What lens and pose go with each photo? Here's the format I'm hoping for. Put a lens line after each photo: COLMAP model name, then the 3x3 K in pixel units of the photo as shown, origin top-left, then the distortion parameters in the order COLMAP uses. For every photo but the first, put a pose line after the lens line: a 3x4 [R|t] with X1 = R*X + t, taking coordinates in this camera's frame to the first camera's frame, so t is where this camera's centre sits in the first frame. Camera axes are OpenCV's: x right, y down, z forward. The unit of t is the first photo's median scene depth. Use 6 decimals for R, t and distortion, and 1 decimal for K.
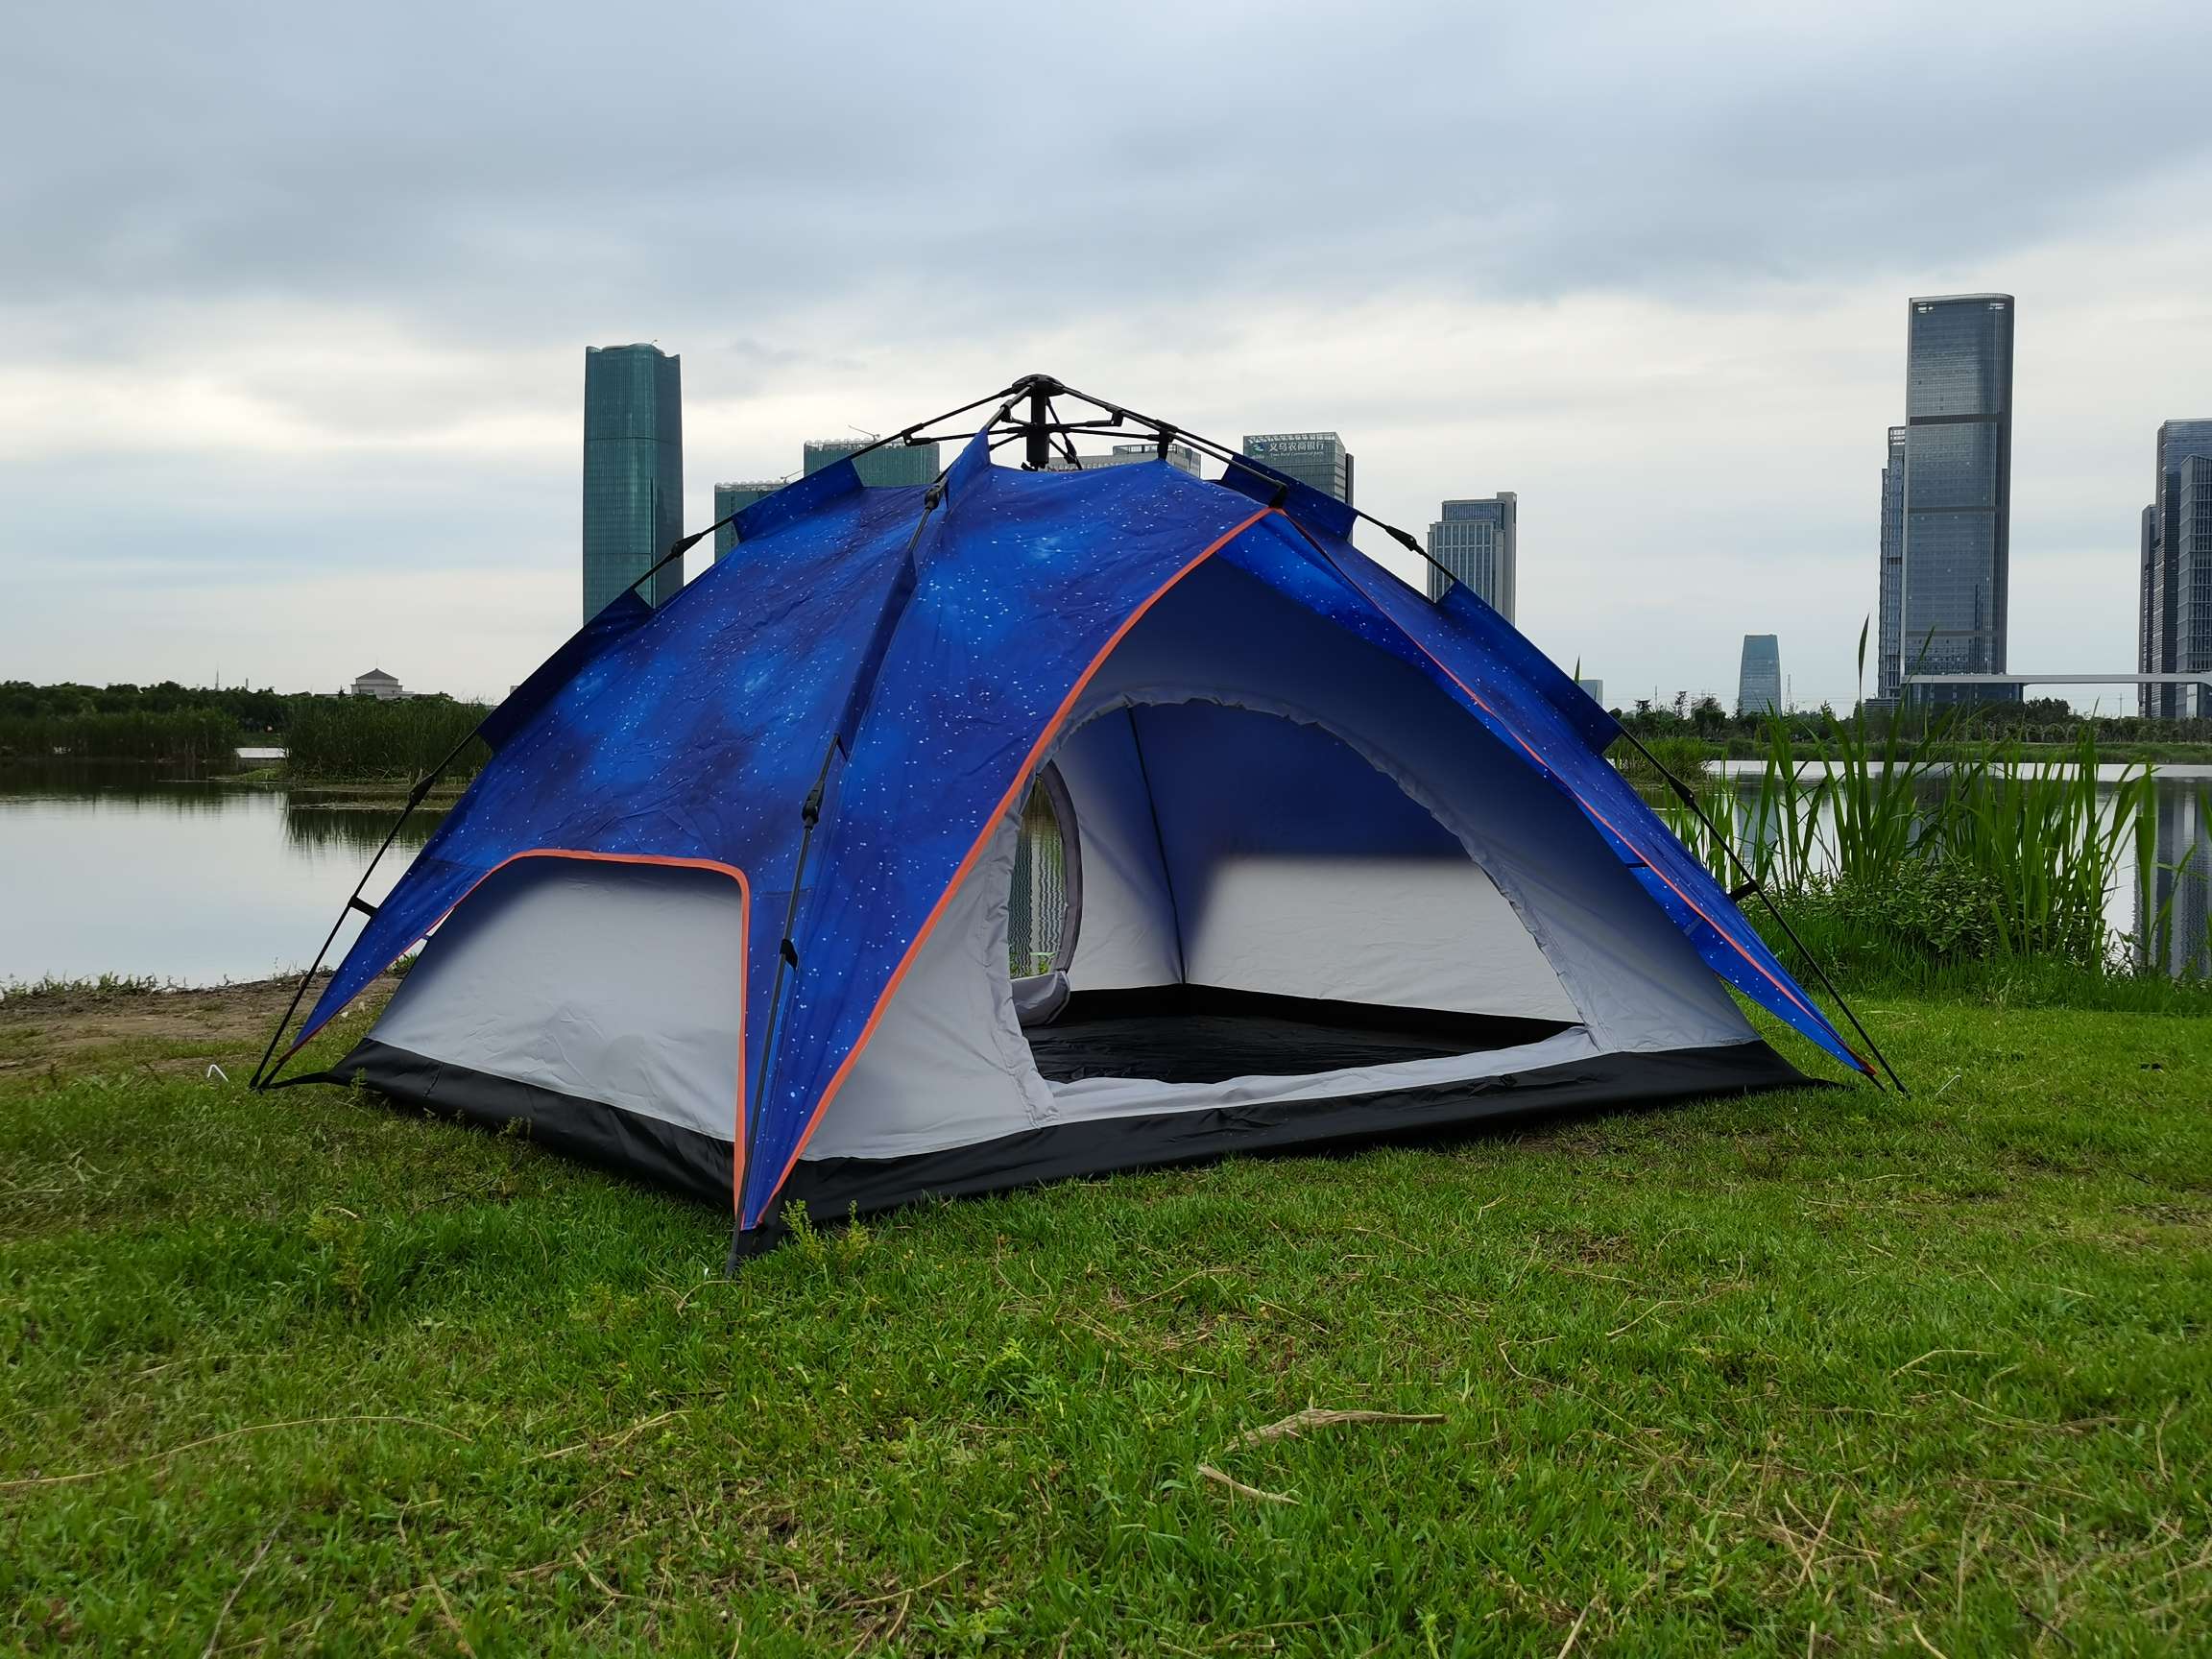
lens RADIAL K [[2409.4, 0, 1064.4], [0, 2409.4, 771.0], [0, 0, 1]] dist [0.048369, -0.008098]
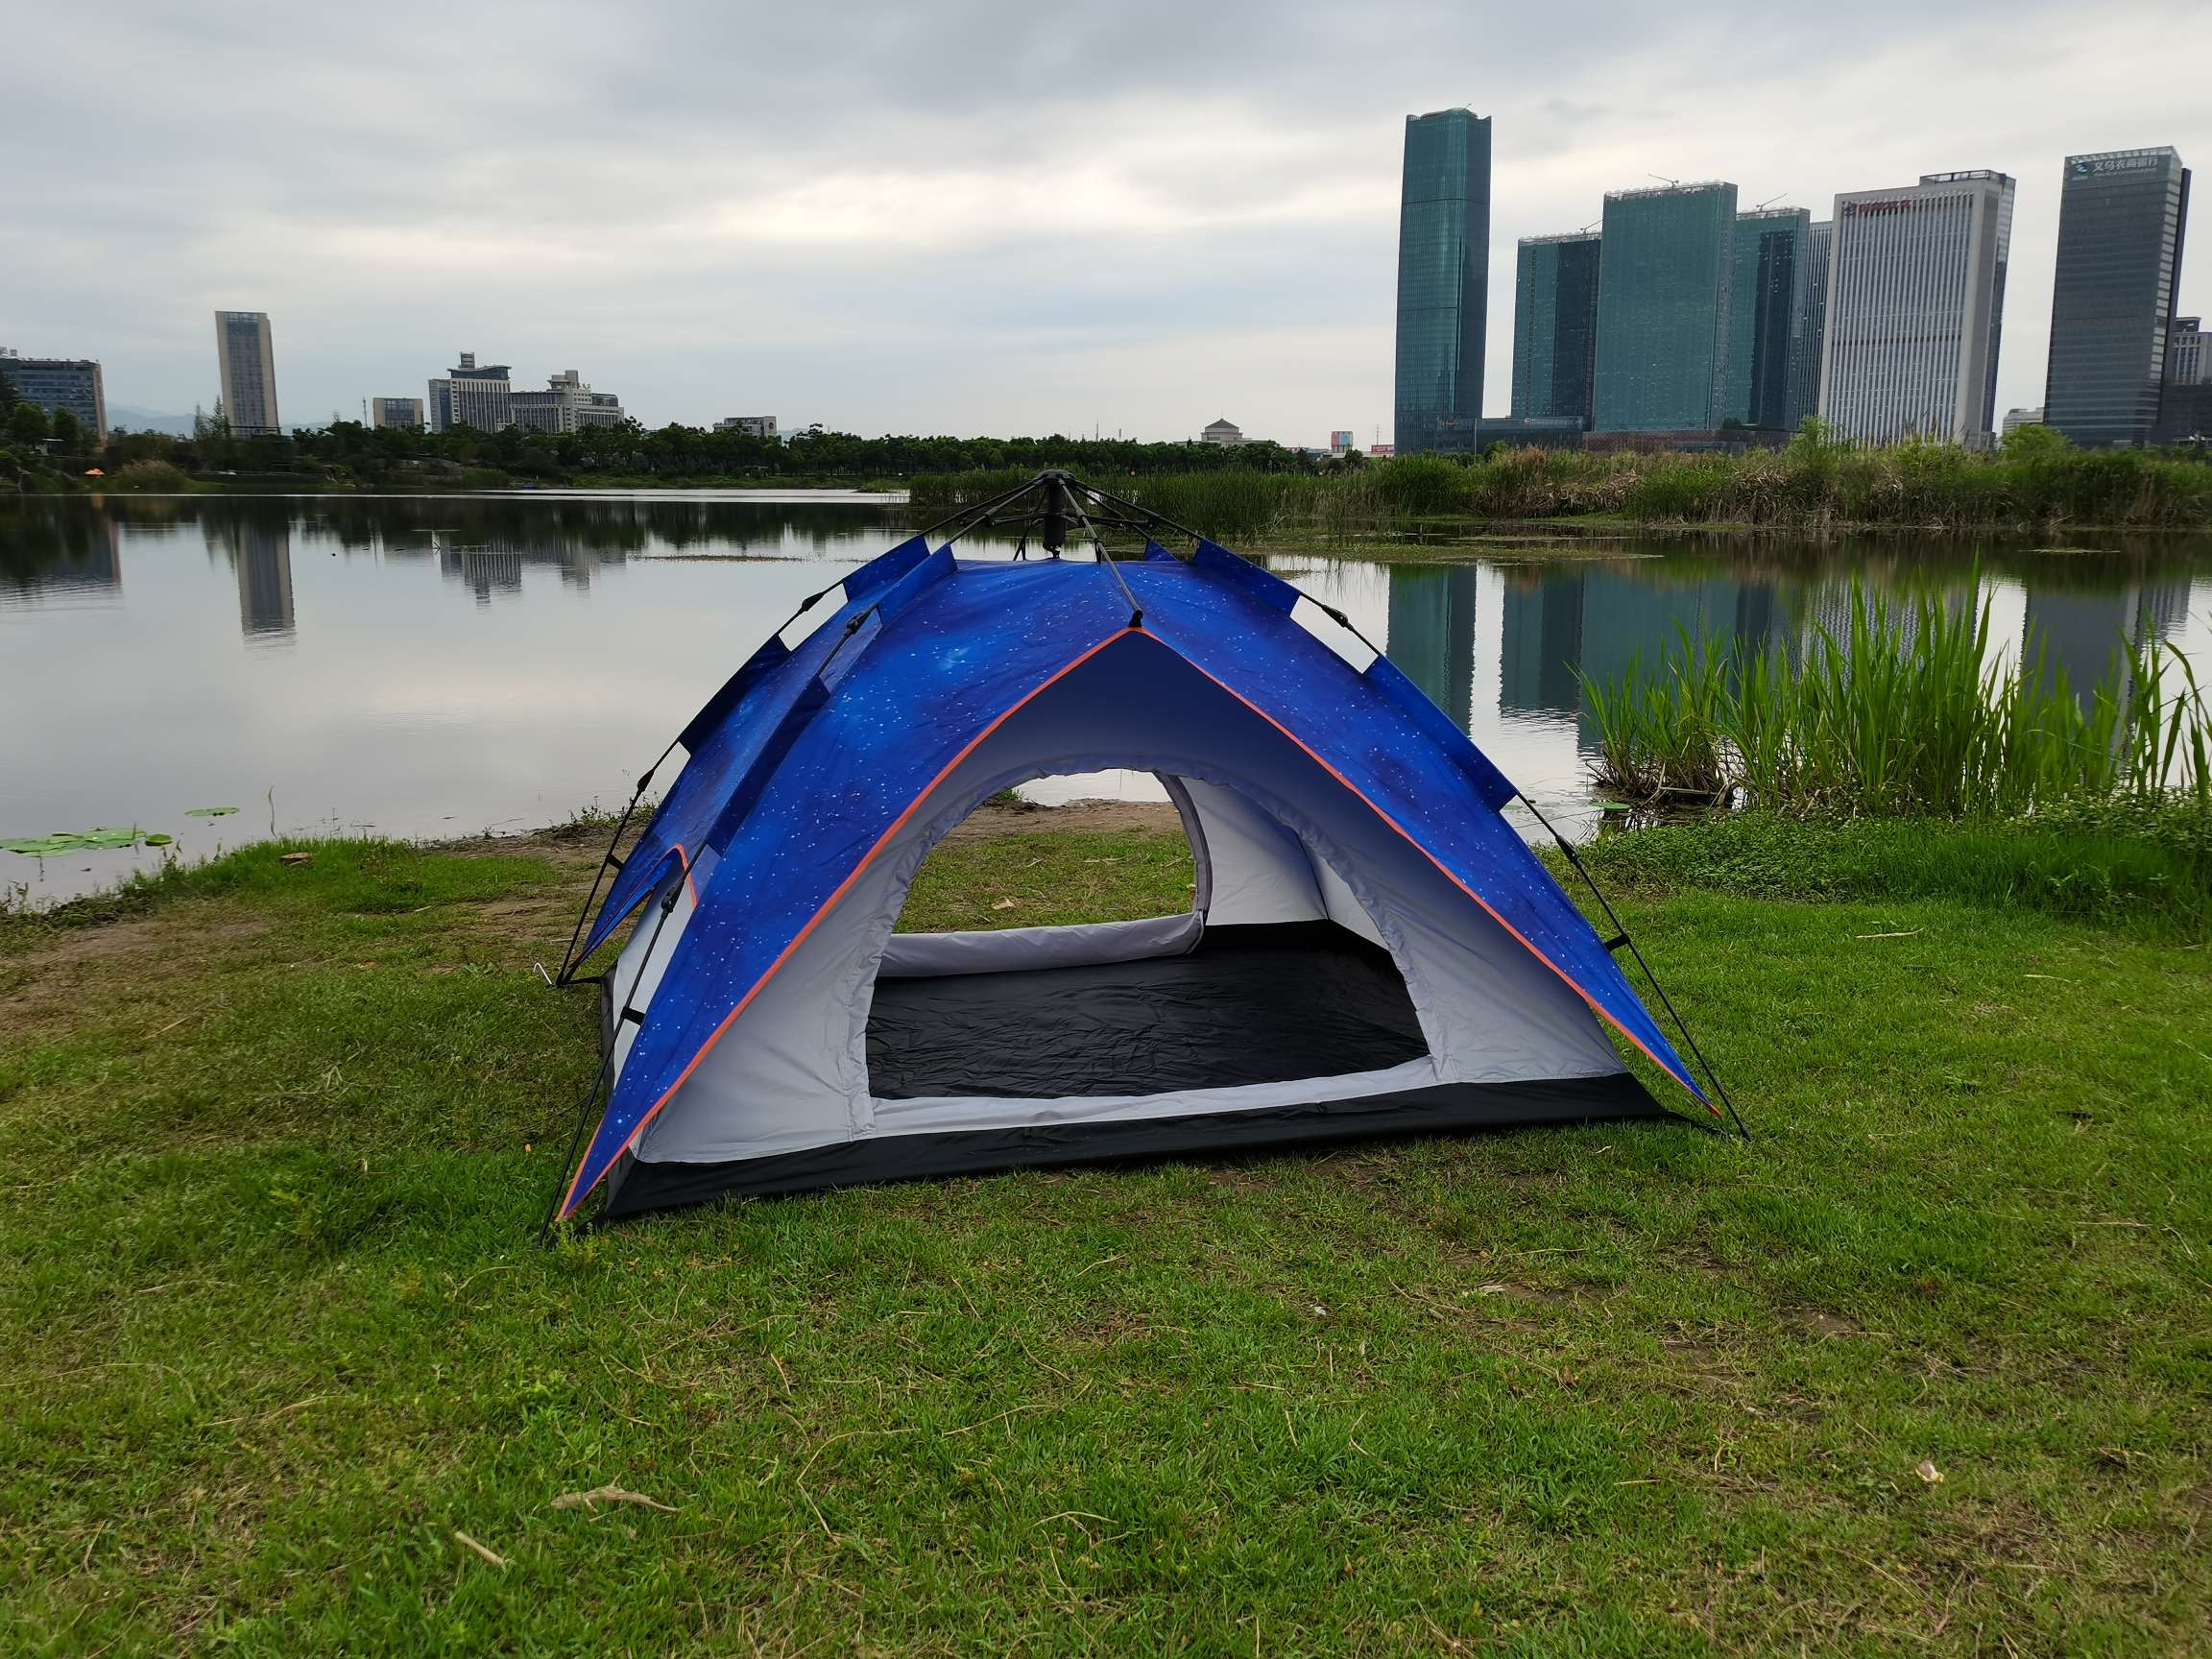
lens RADIAL K [[2116.8, 0, 1035.7], [0, 2116.8, 831.4], [0, 0, 1]] dist [0.065010, -0.058490]
pose [[0.918980, 0.058391, -0.389957, 0.427806], [0.008515, 0.985805, 0.167678, -0.173430], [0.394212, -0.157413, 0.905438, 0.013323]]
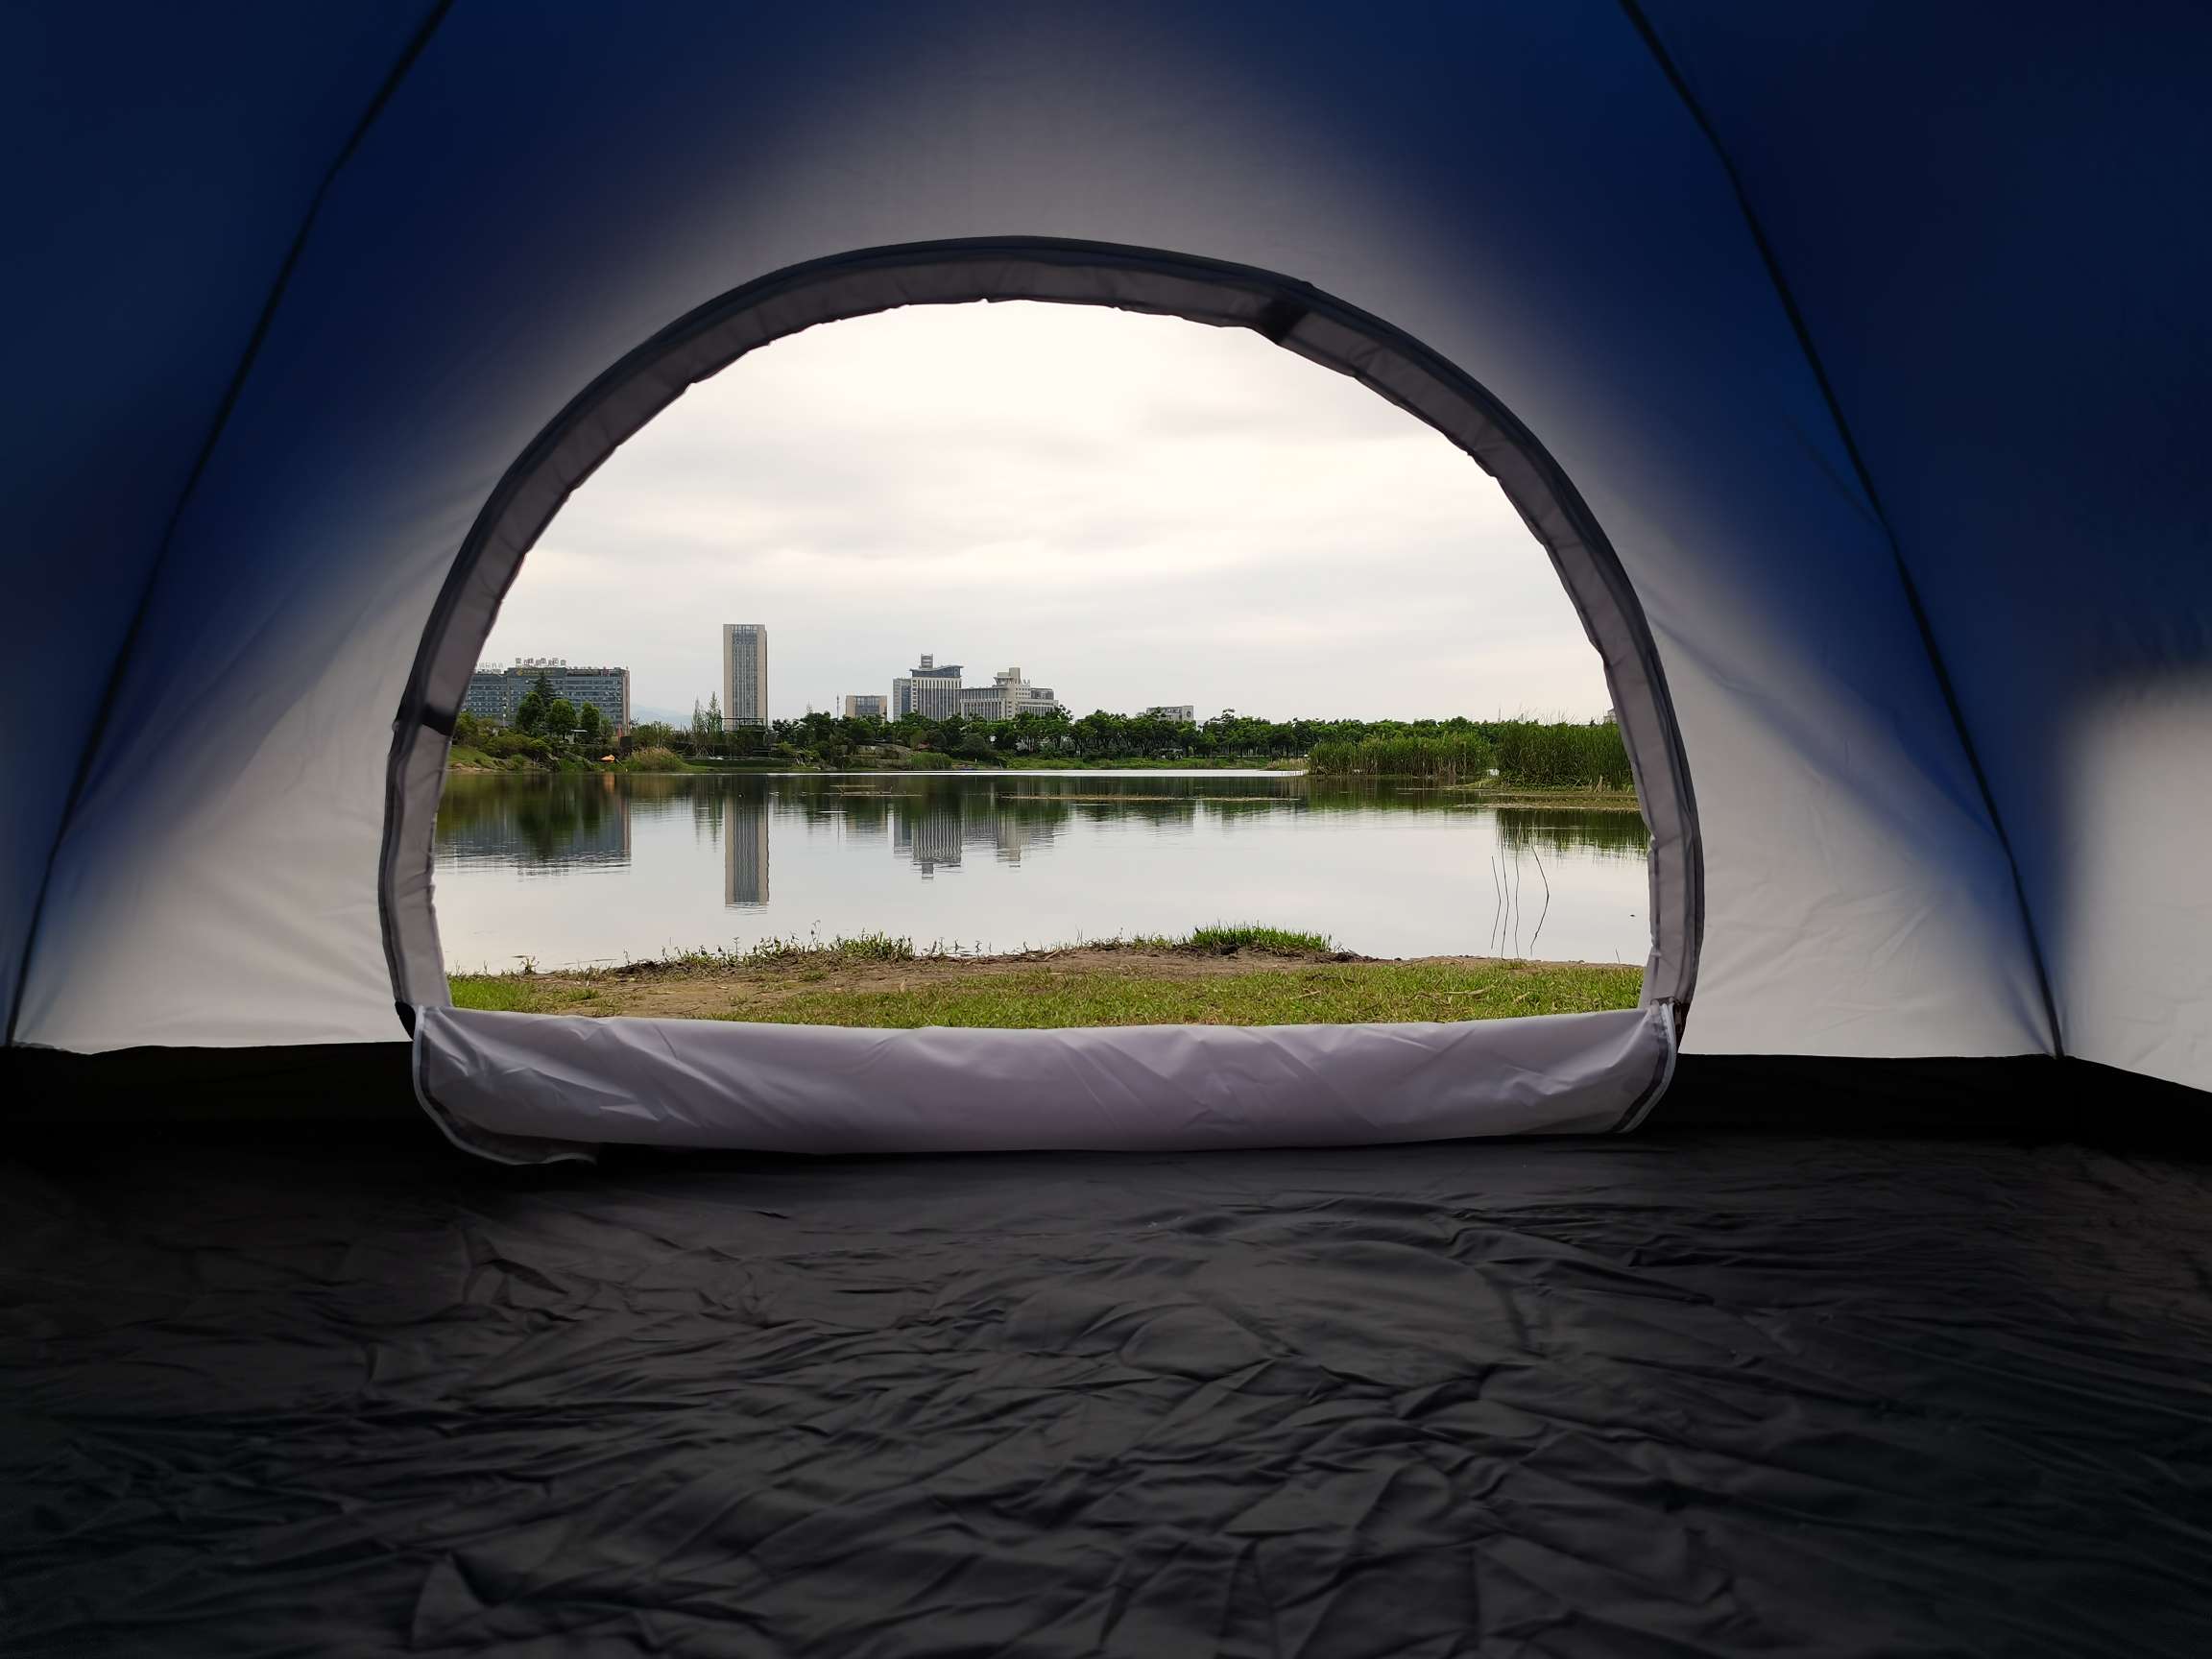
lens RADIAL K [[1858.0, 0, 1106.0], [0, 1858.0, 829.5], [0, 0, 1]] dist [0.032481, -0.003079]
pose [[0.832145, 0.012281, -0.554422, 0.120251], [-0.004199, 0.999866, 0.015845, 0.062358], [0.554542, -0.010857, 0.832085, 0.876013]]
